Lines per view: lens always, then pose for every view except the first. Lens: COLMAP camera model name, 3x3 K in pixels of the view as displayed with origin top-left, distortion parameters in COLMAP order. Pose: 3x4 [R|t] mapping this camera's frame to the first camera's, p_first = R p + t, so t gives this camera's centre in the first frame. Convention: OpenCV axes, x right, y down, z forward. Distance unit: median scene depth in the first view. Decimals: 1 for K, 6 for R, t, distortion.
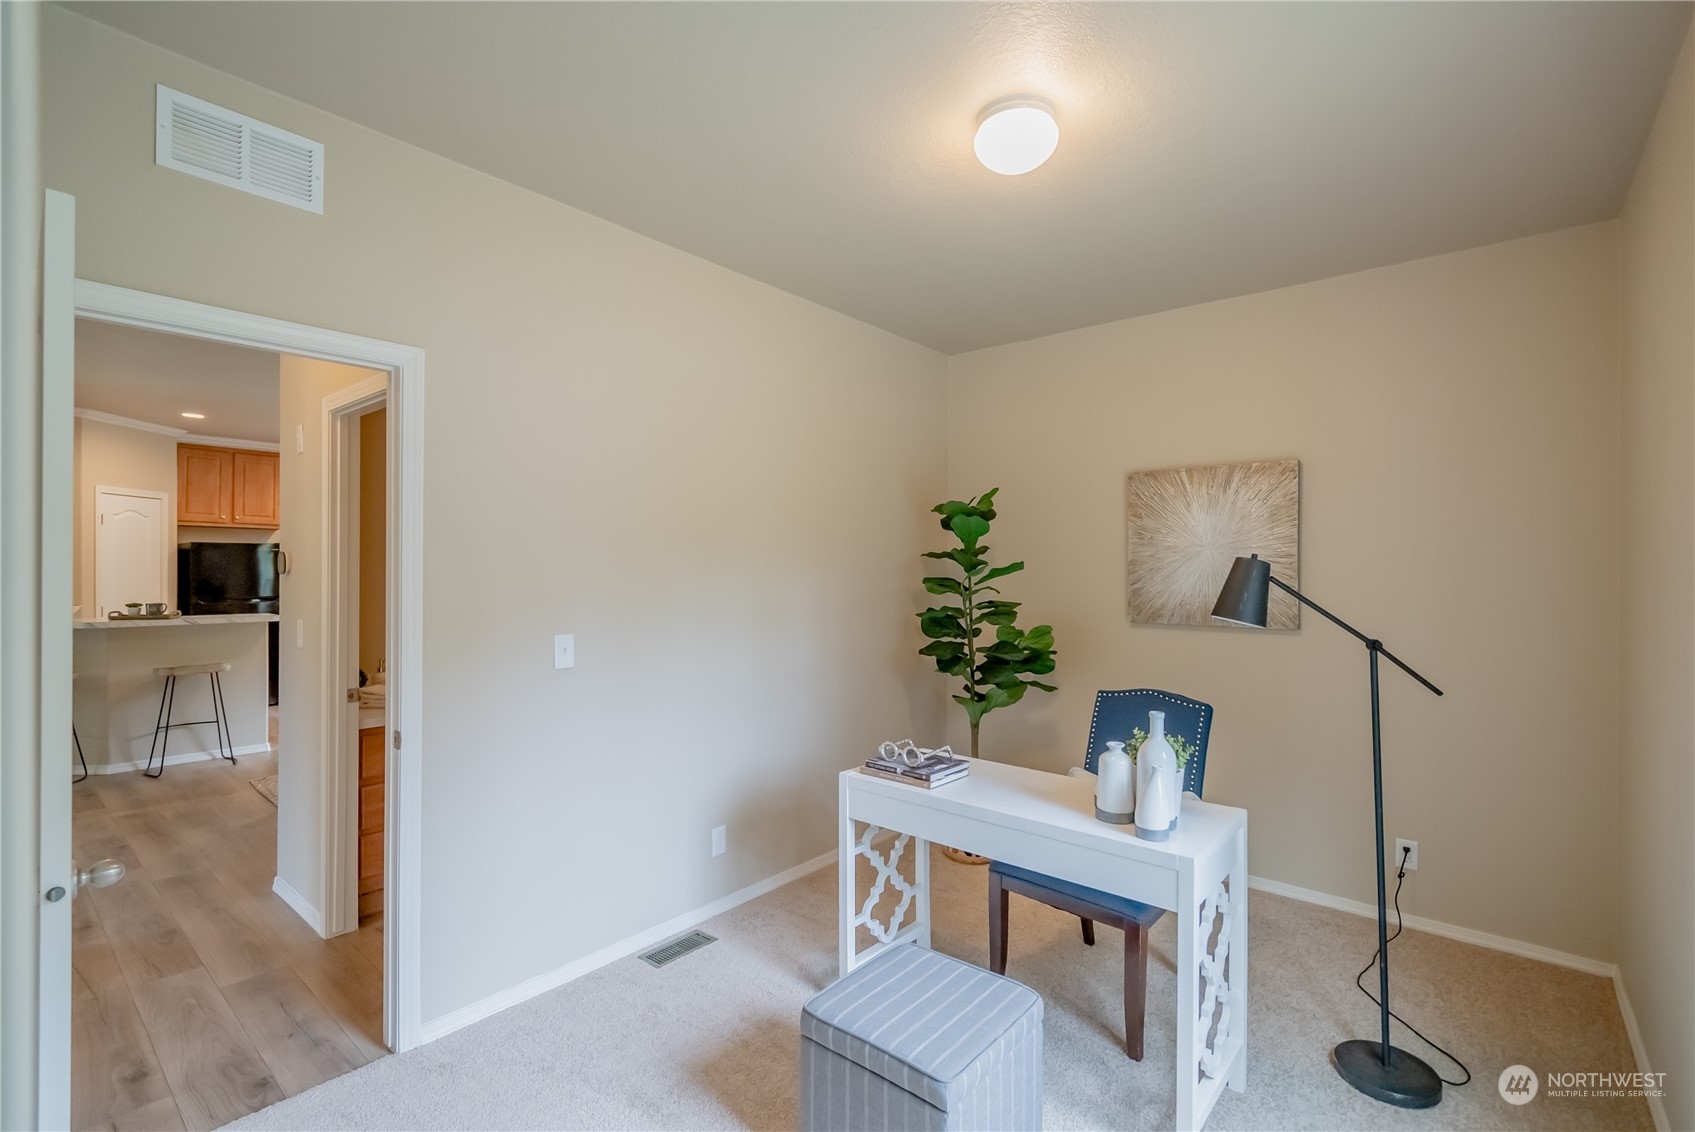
lens RADIAL K [[763.5, 0, 835.9], [0, 763.5, 566.1], [0, 0, 1]] dist [-0.000868, 0.000062]
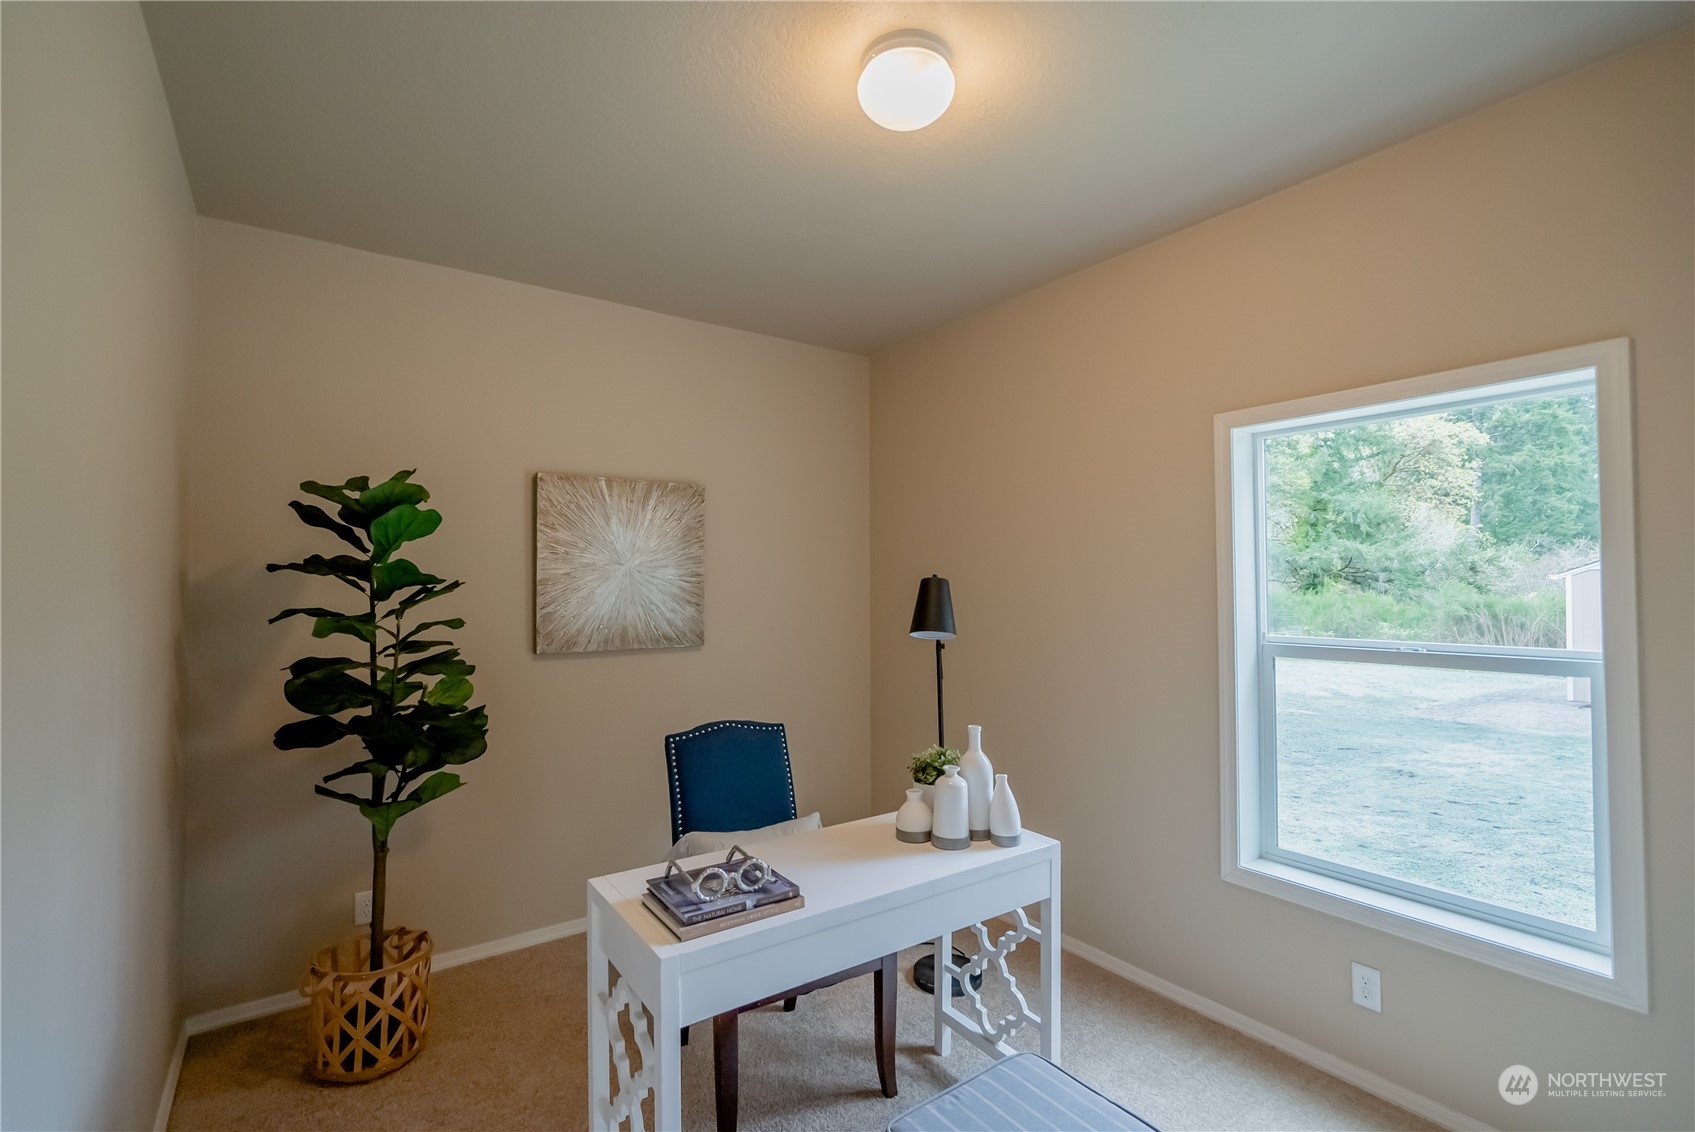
lens RADIAL K [[763.5, 0, 852.7], [0, 763.5, 578.8], [0, 0, 1]] dist [0.016804, 0.000079]
pose [[0.227554, 0.007106, 0.973739, -0.355781], [0.001294, 0.999970, -0.007600, -0.000949], [-0.973765, 0.002990, 0.227538, 0.516334]]
